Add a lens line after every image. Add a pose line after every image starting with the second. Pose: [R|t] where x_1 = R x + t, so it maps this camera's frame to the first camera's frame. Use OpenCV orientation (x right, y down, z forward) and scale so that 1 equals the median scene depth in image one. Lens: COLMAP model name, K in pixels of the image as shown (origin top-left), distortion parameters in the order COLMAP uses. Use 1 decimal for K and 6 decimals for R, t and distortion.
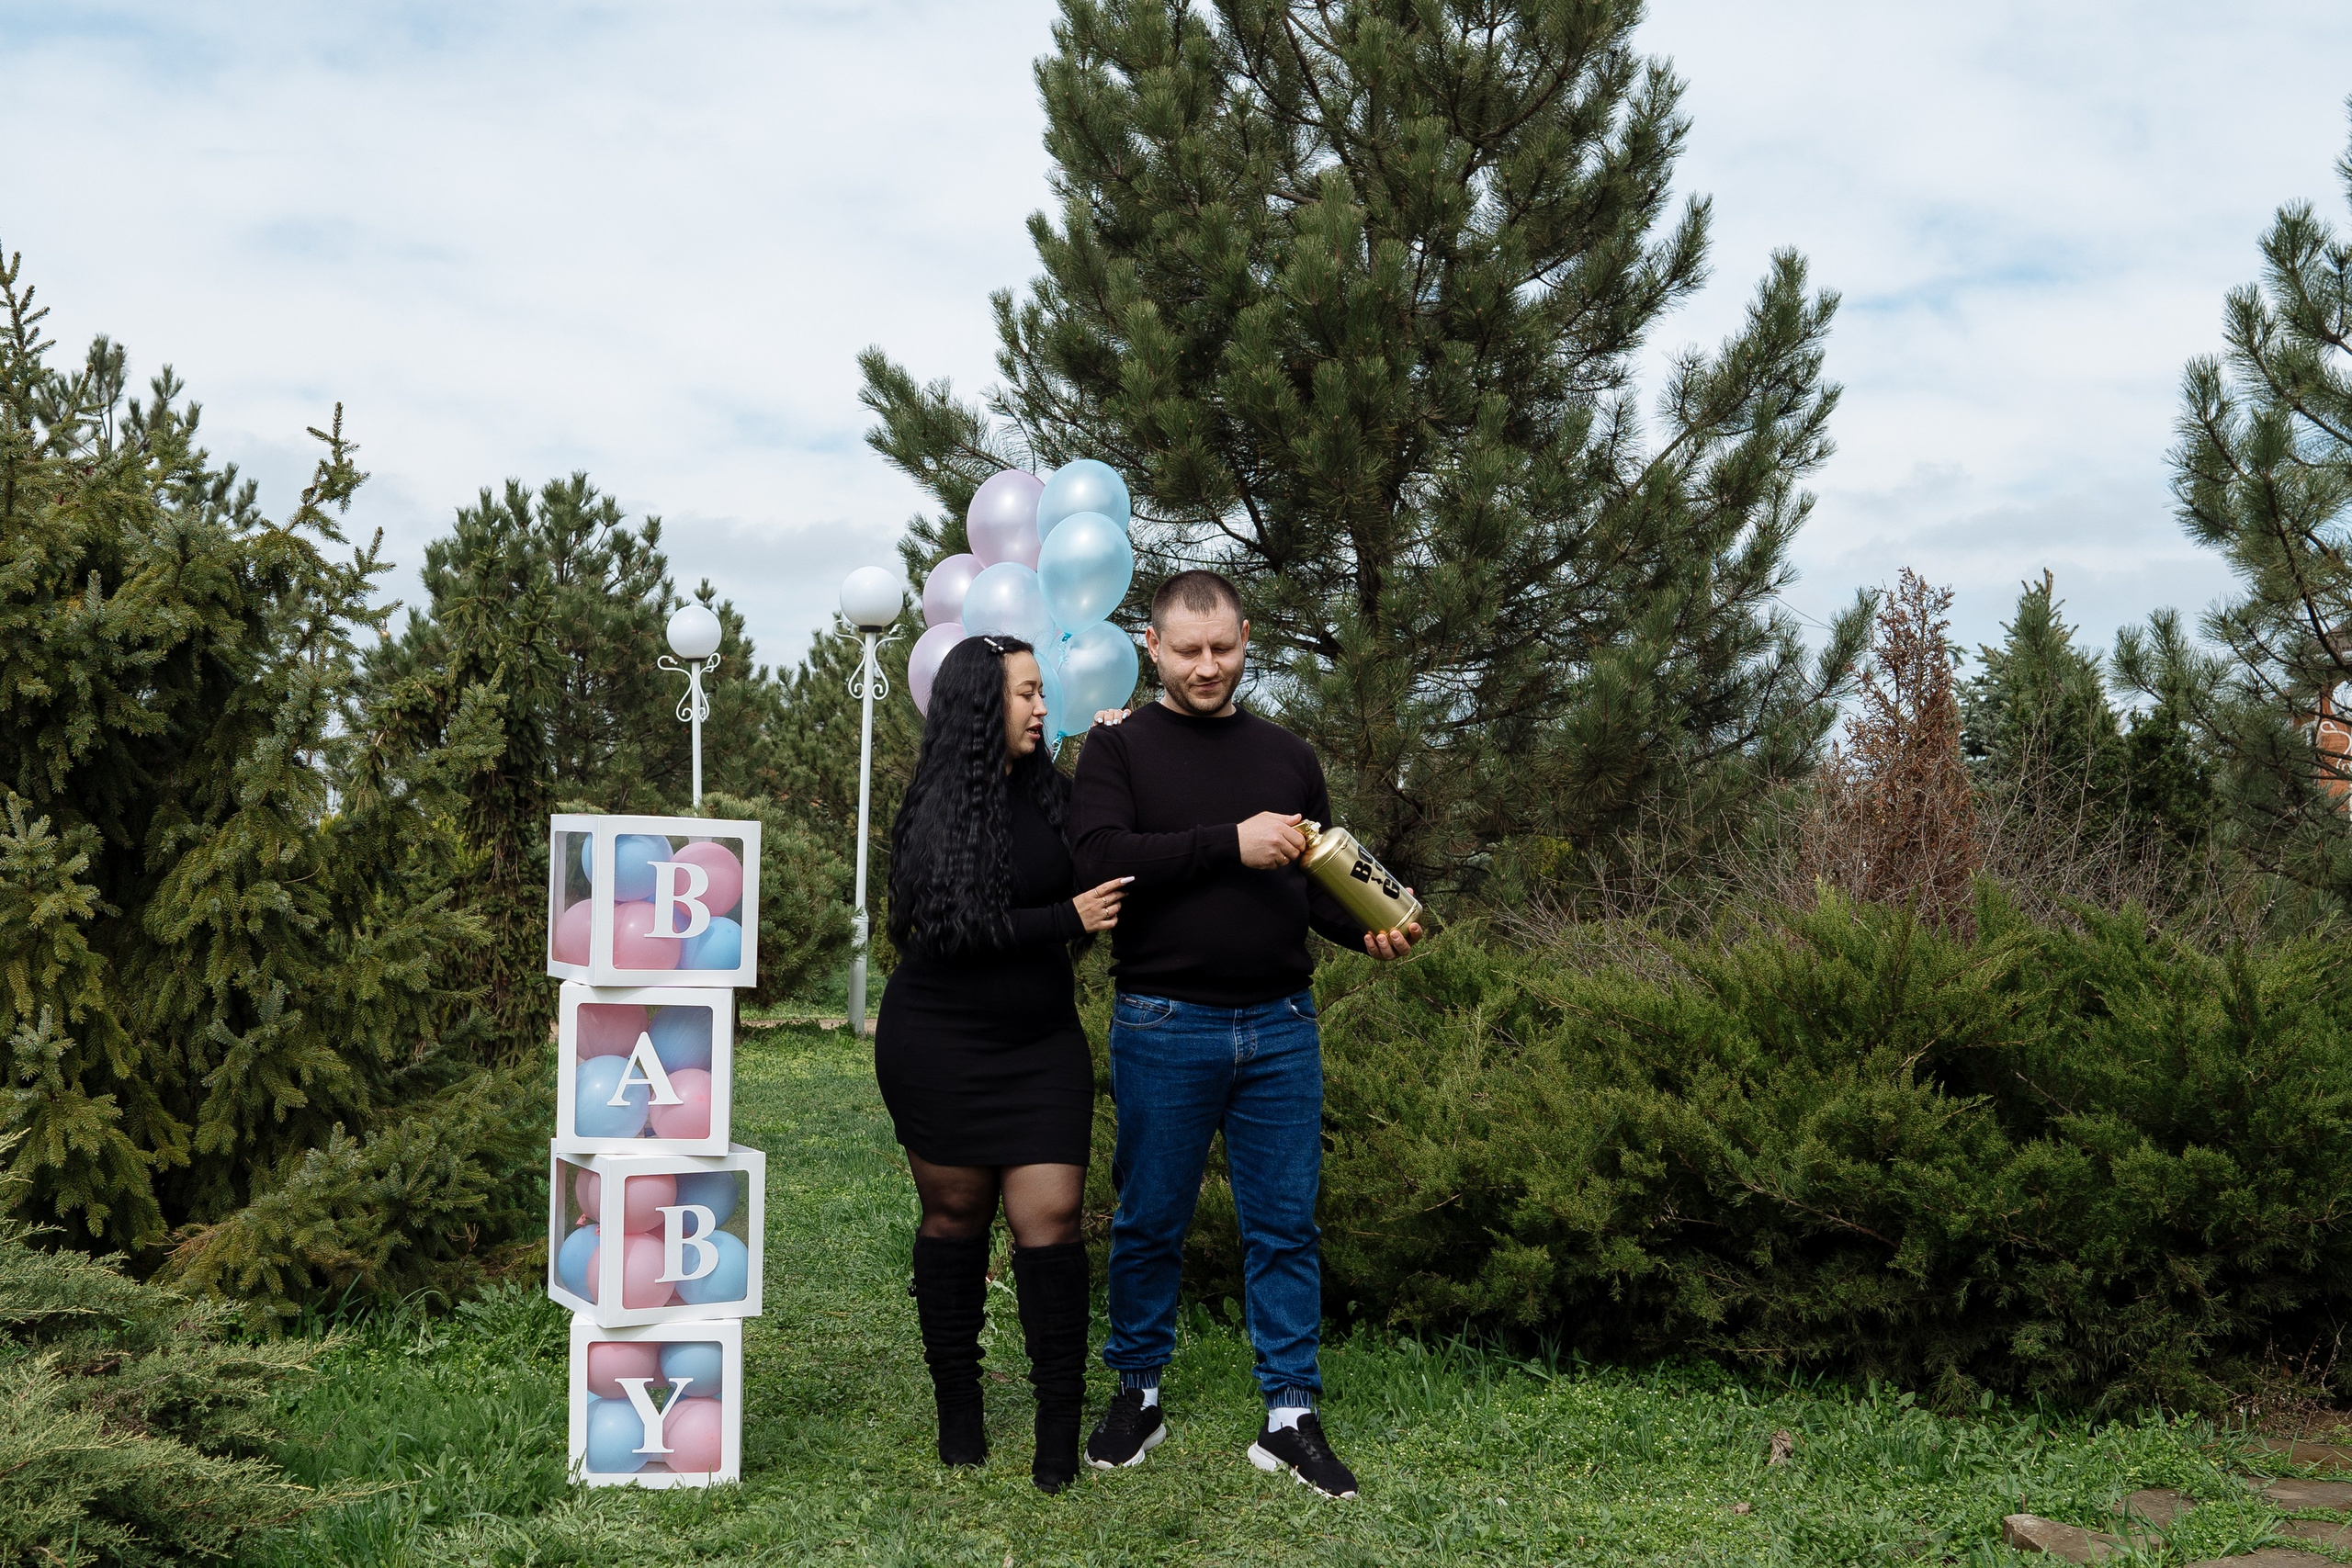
lens RADIAL K [[2499.9, 0, 1052.0], [0, 2499.9, 980.5], [0, 0, 1]] dist [0.002257, 0.000000]
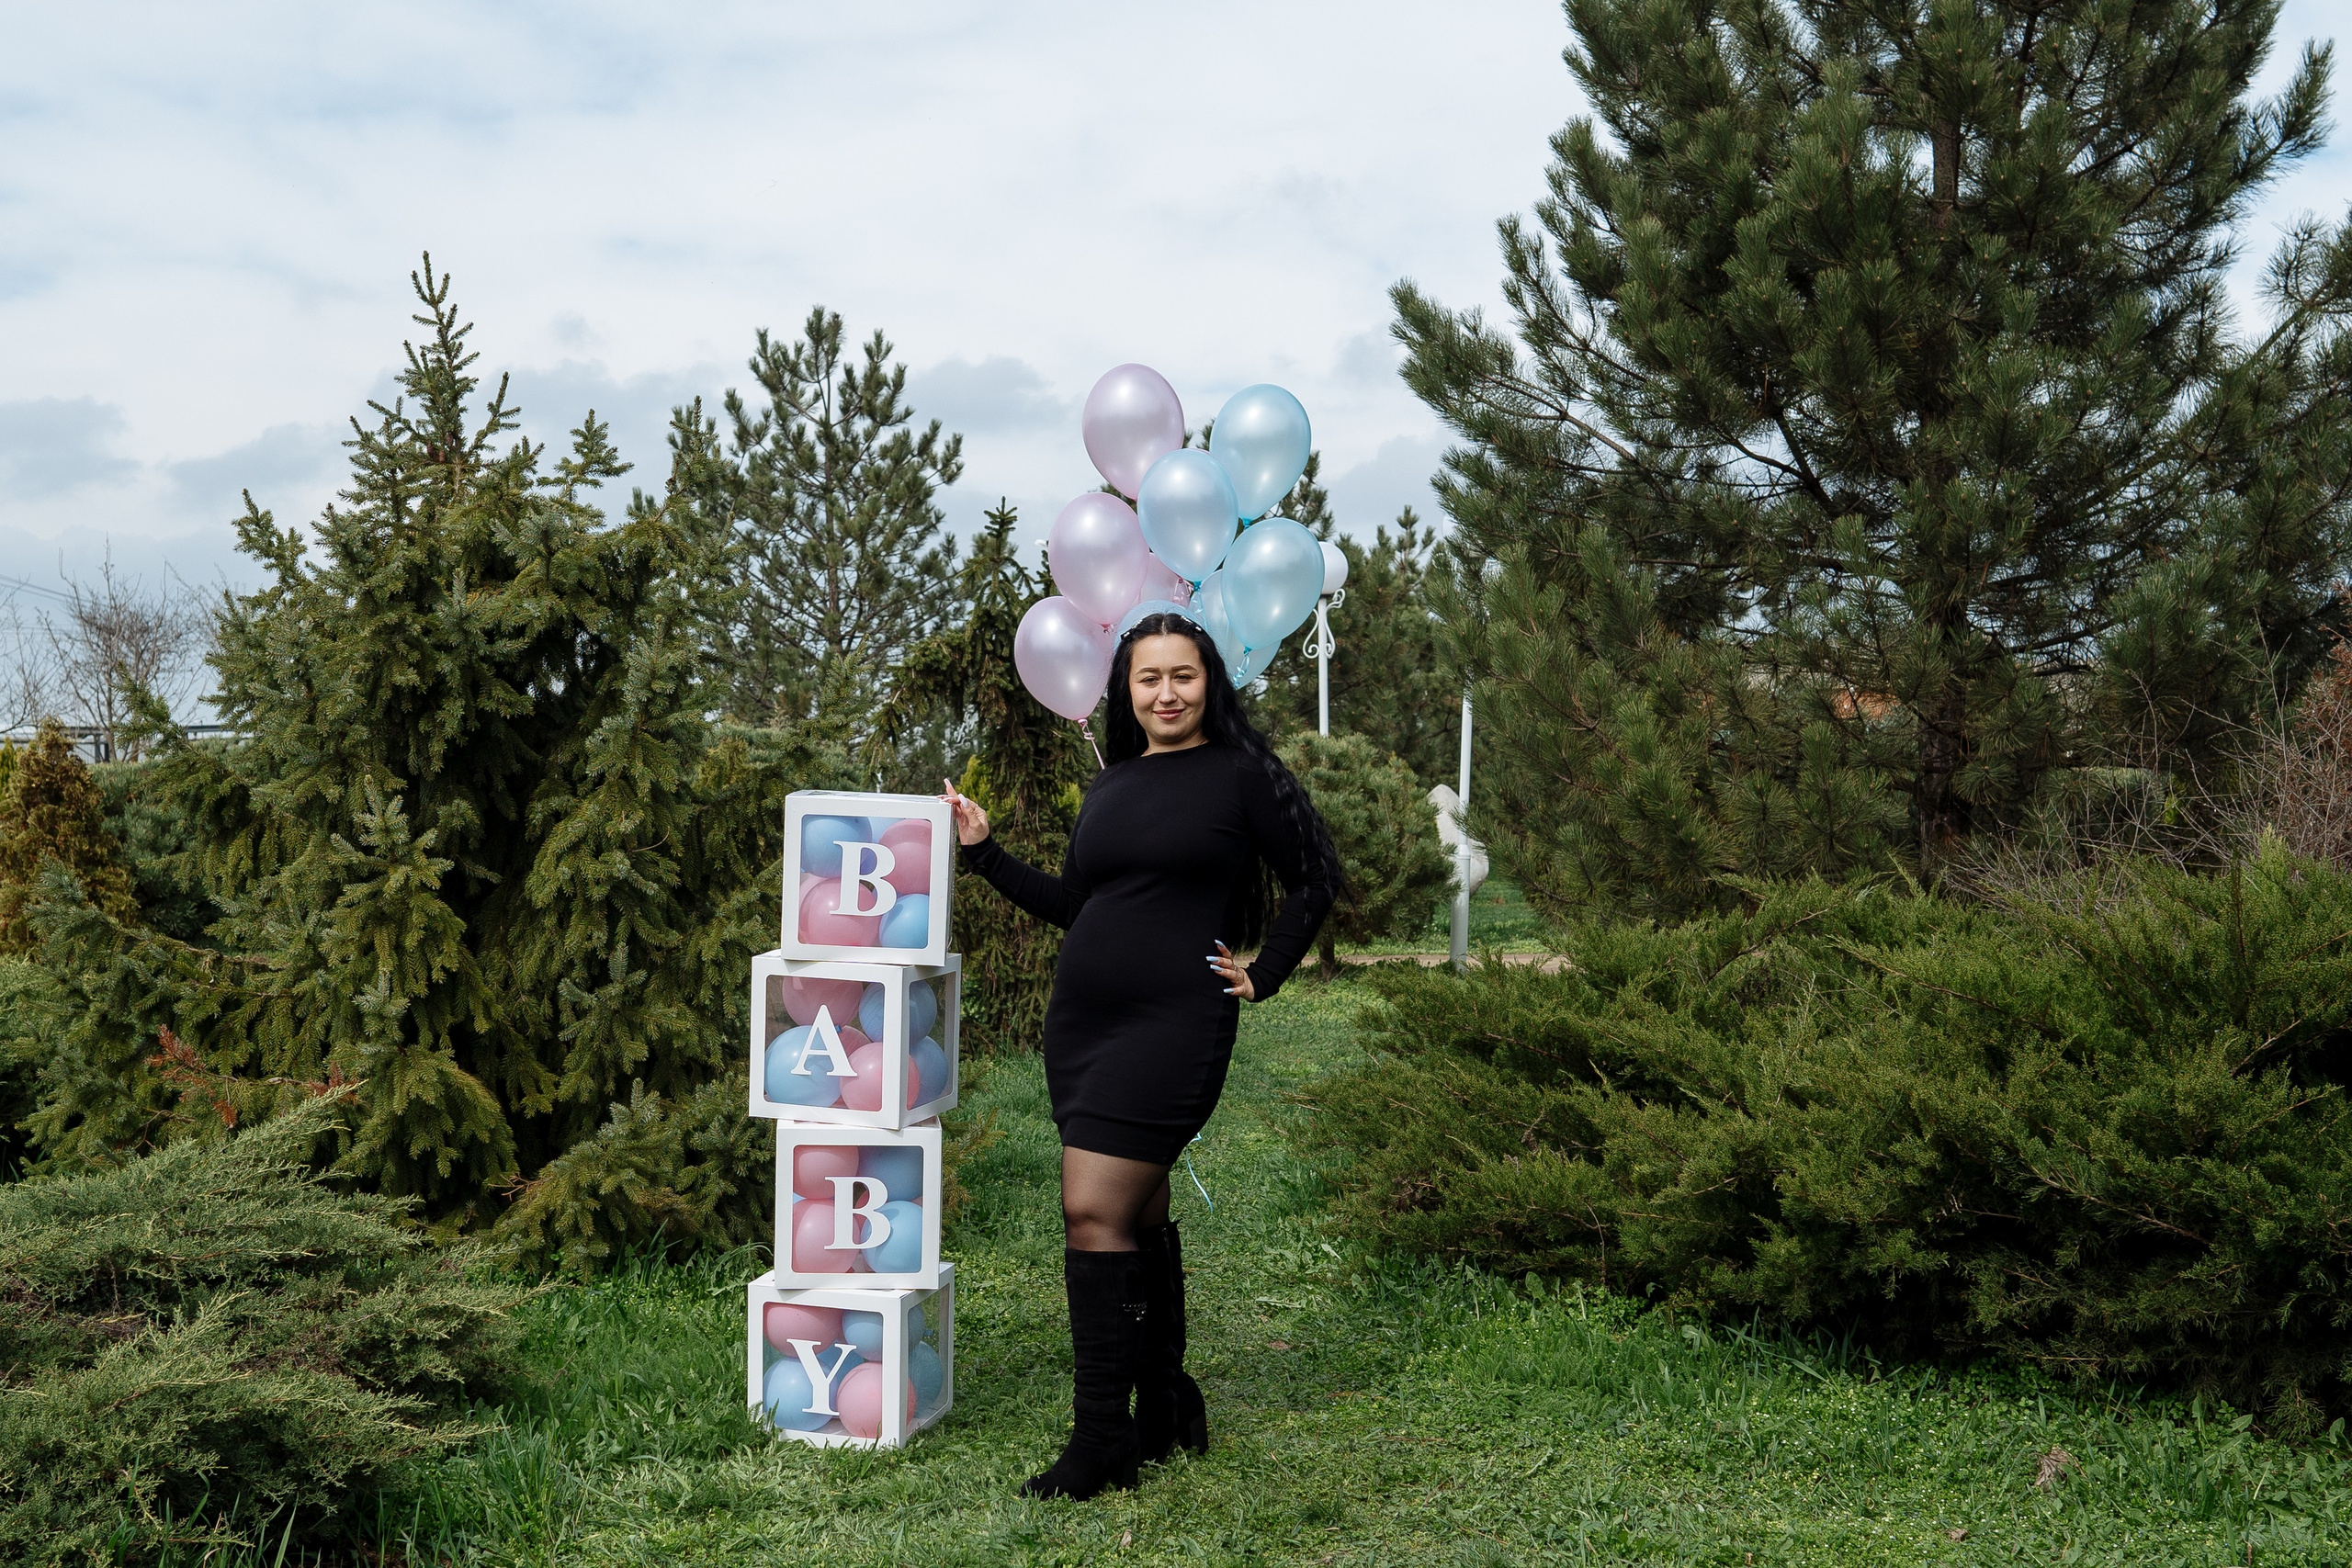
lens RADIAL K [[2499.9, 0, 1062.3], [0, 2499.9, 970.3], [0, 0, 1]] dist [0.002257, 0.000000]
pose [[0.956989, 0.007437, -0.290030, 0.108609], [0.000267, 0.999648, 0.026514, -0.009999], [0.290125, -0.025451, 0.956650, 0.014822]]
